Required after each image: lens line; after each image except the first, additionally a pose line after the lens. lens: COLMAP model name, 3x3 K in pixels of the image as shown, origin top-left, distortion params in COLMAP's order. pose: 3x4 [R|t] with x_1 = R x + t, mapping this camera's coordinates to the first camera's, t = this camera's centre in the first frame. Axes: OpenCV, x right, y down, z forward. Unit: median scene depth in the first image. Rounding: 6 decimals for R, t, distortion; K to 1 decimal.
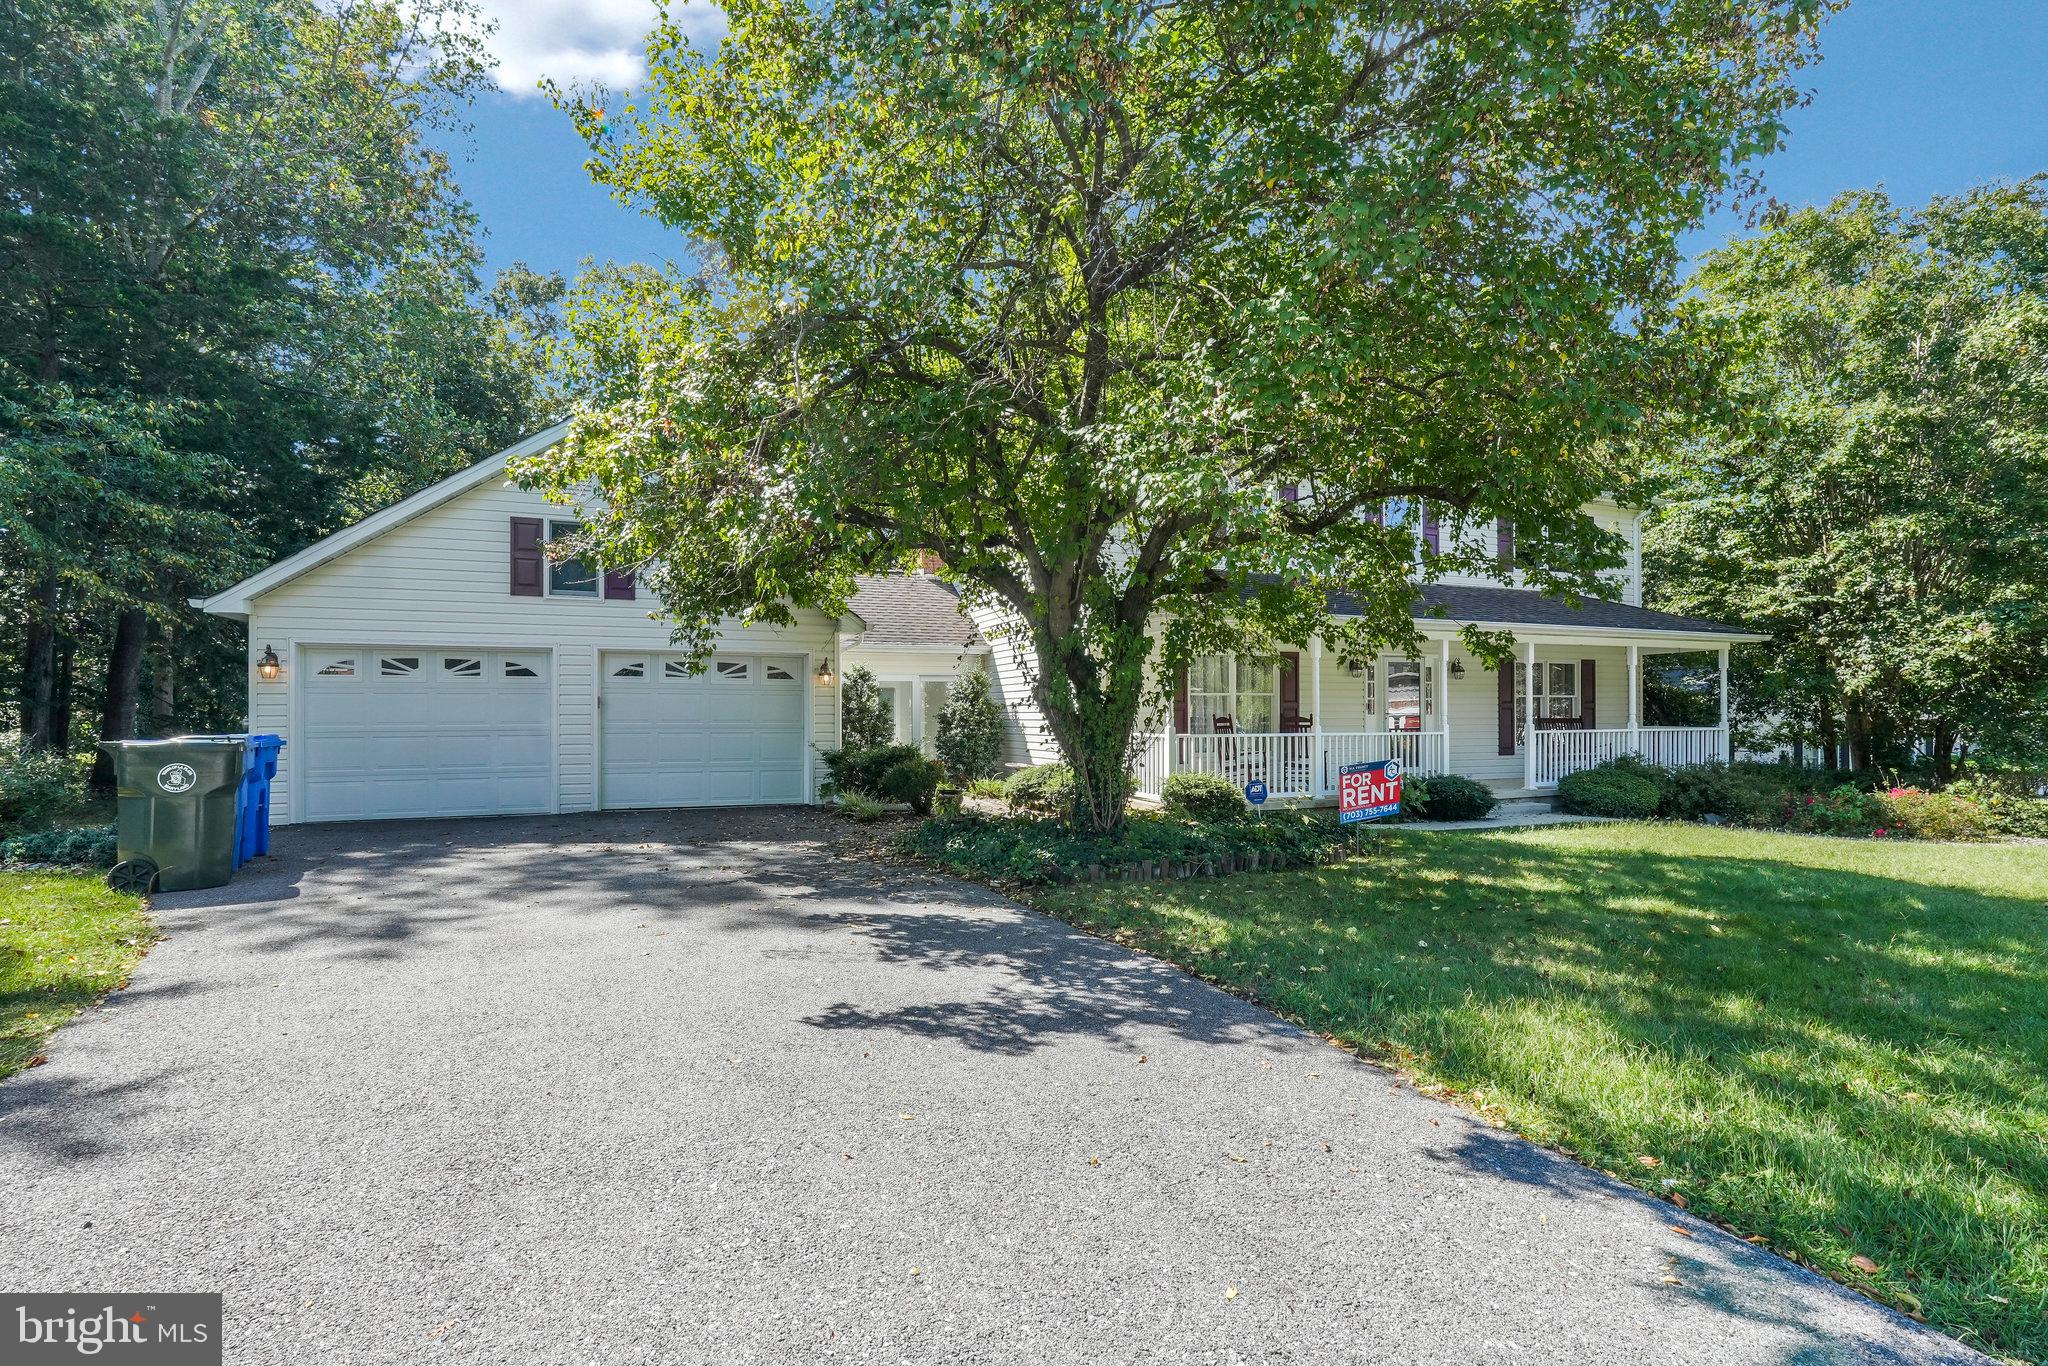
lens RADIAL K [[936.5, 0, 1012.0], [0, 936.5, 697.4], [0, 0, 1]] dist [0.000263, -0.000064]
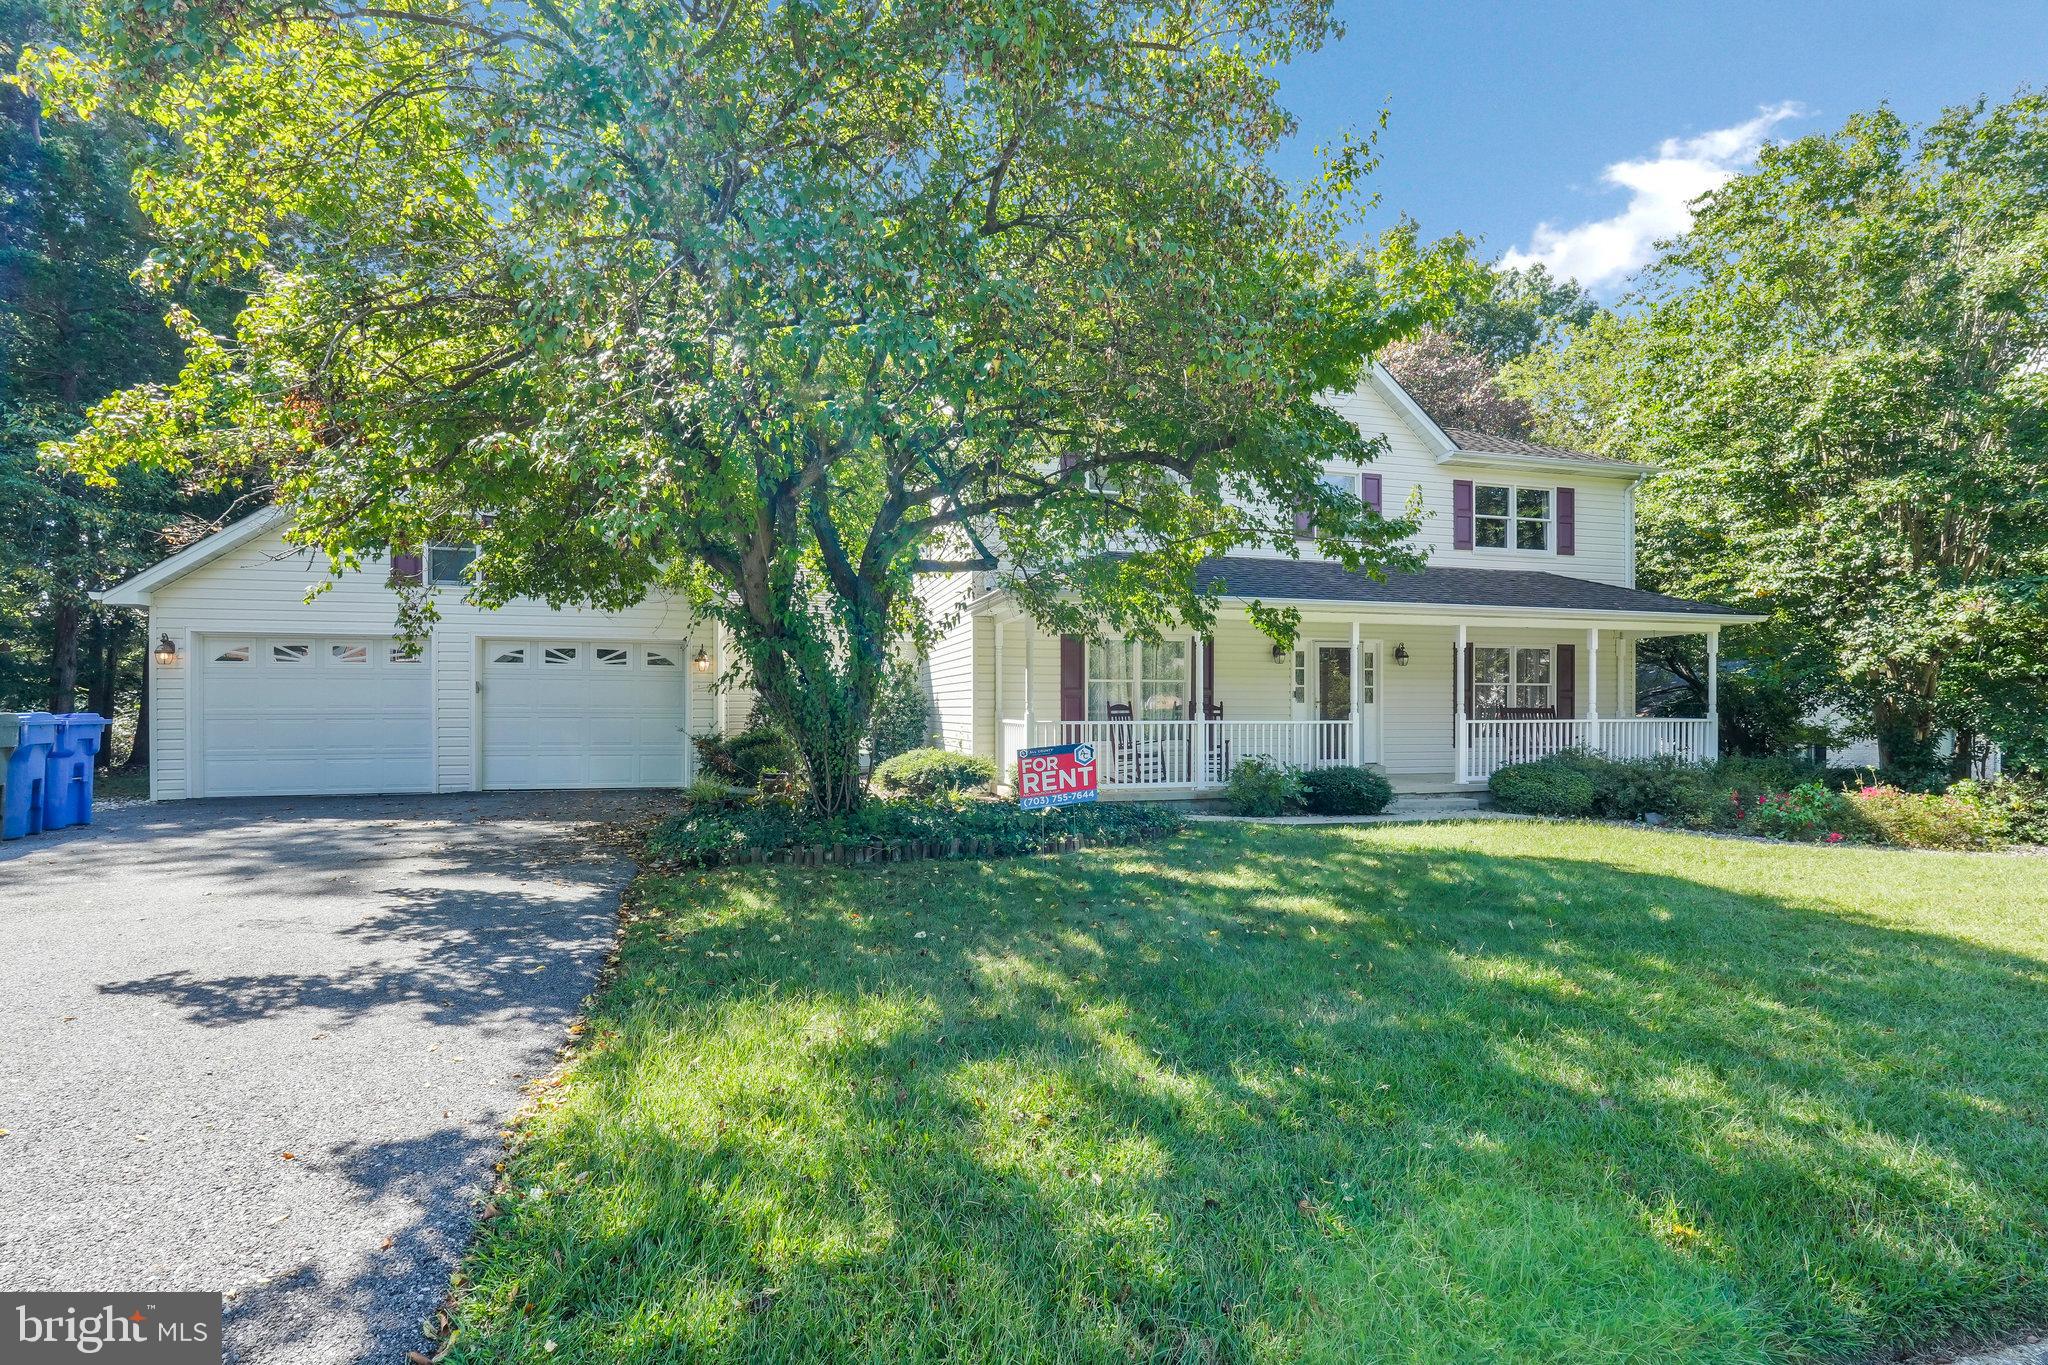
lens RADIAL K [[936.5, 0, 984.7], [0, 936.5, 695.0], [0, 0, 1]] dist [0.000263, -0.000064]
pose [[0.993059, 0.001951, -0.117597, 0.284340], [-0.001396, 0.999987, 0.004804, 0.009421], [0.117605, -0.004606, 0.993050, 0.039416]]
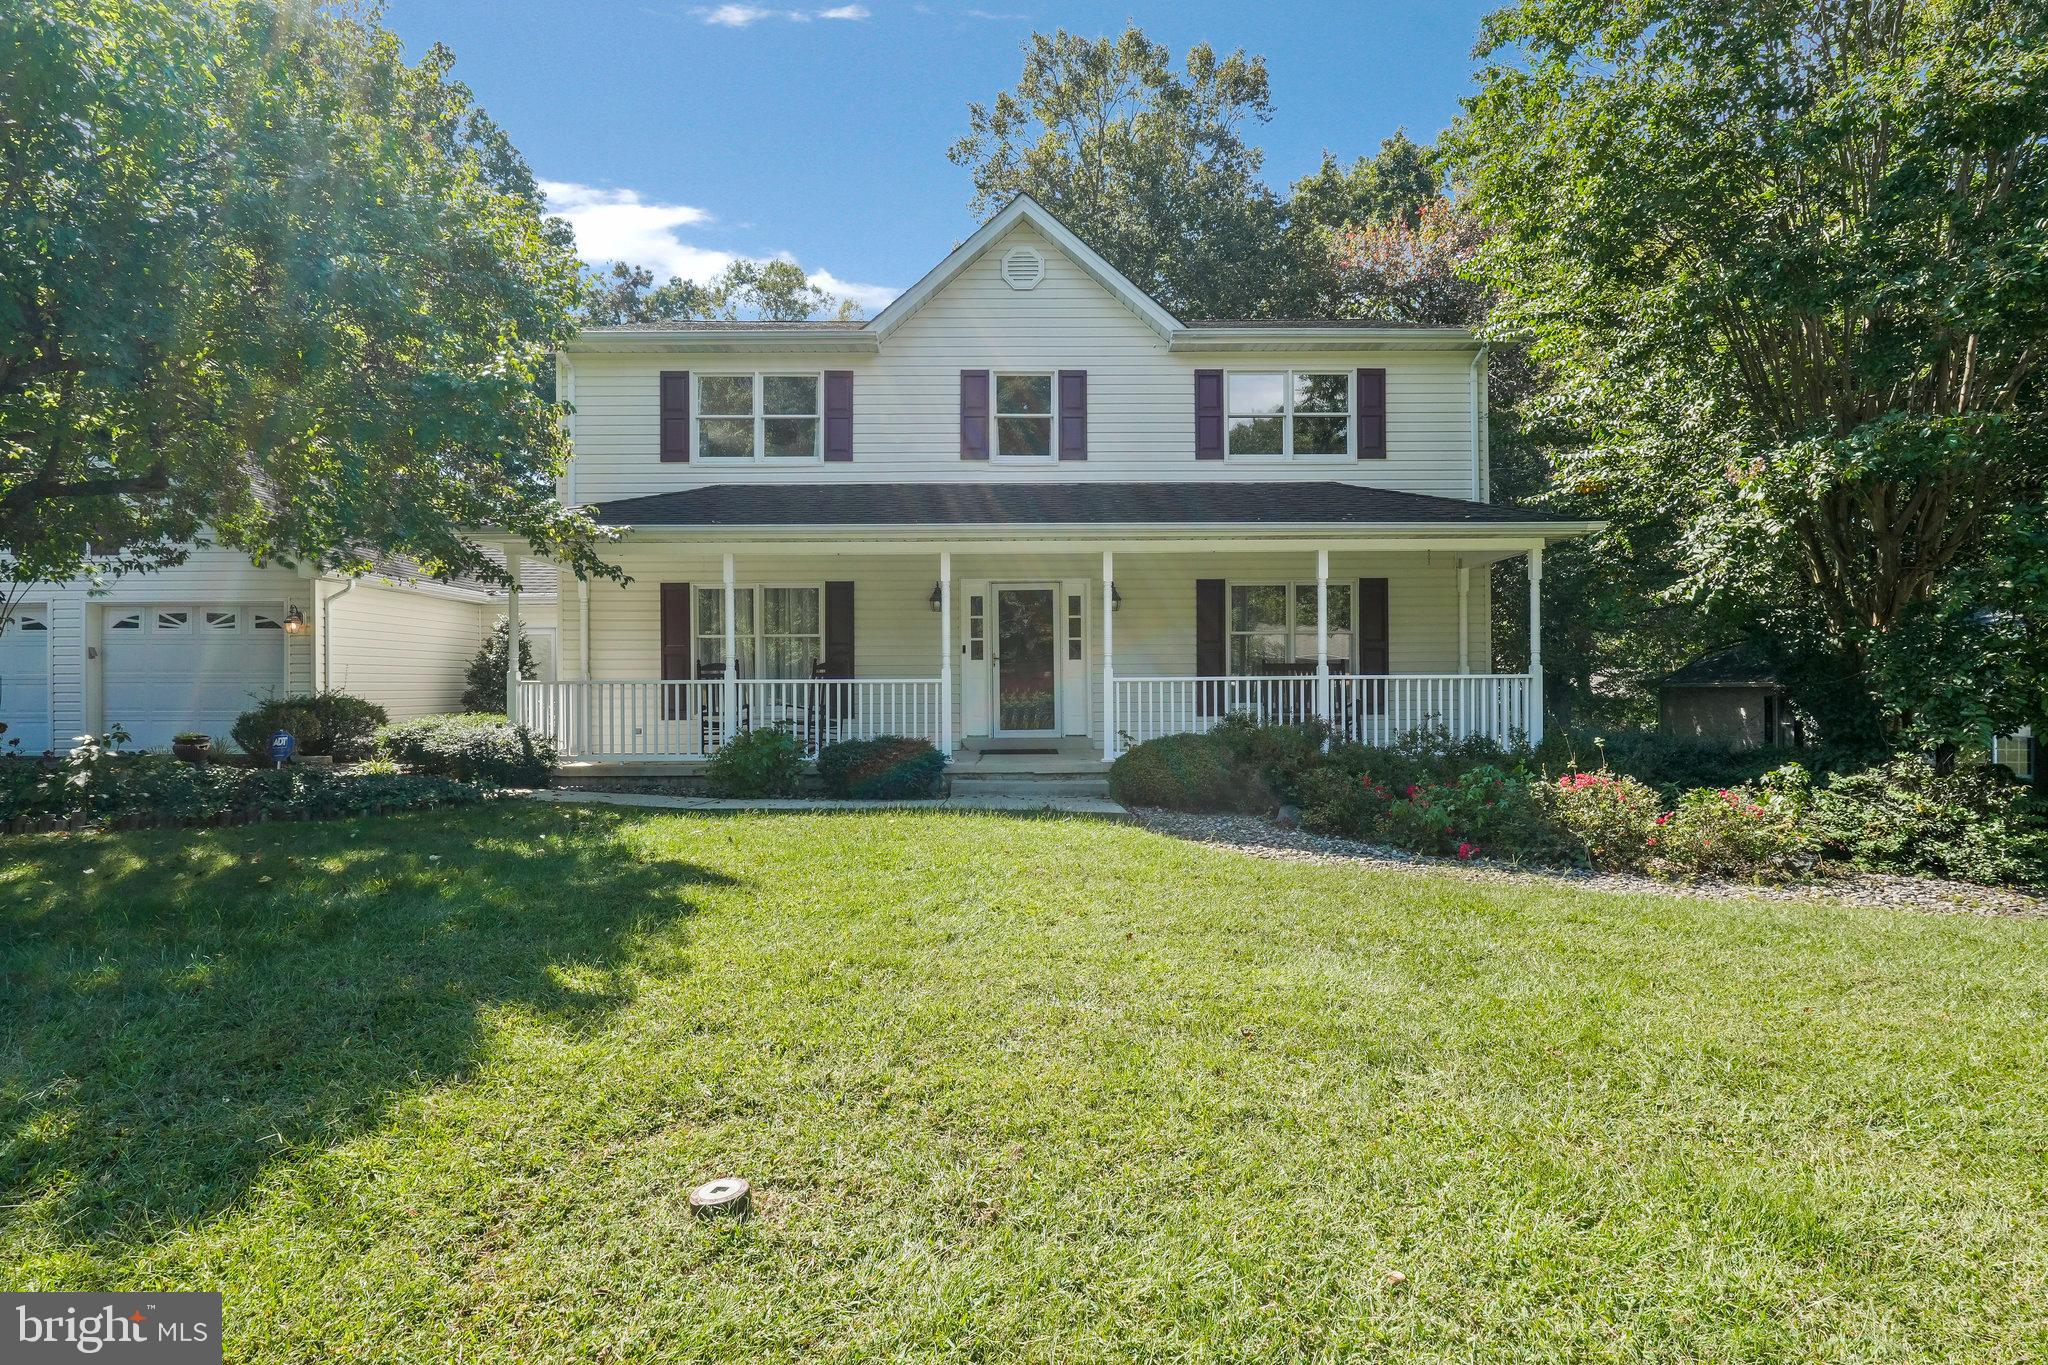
lens RADIAL K [[936.5, 0, 1027.6], [0, 936.5, 674.2], [0, 0, 1]] dist [0.000263, -0.000064]
pose [[0.925011, 0.001646, -0.379937, 1.183809], [0.013098, 0.999258, 0.036218, 0.006649], [0.379715, -0.038478, 0.924303, 0.468805]]
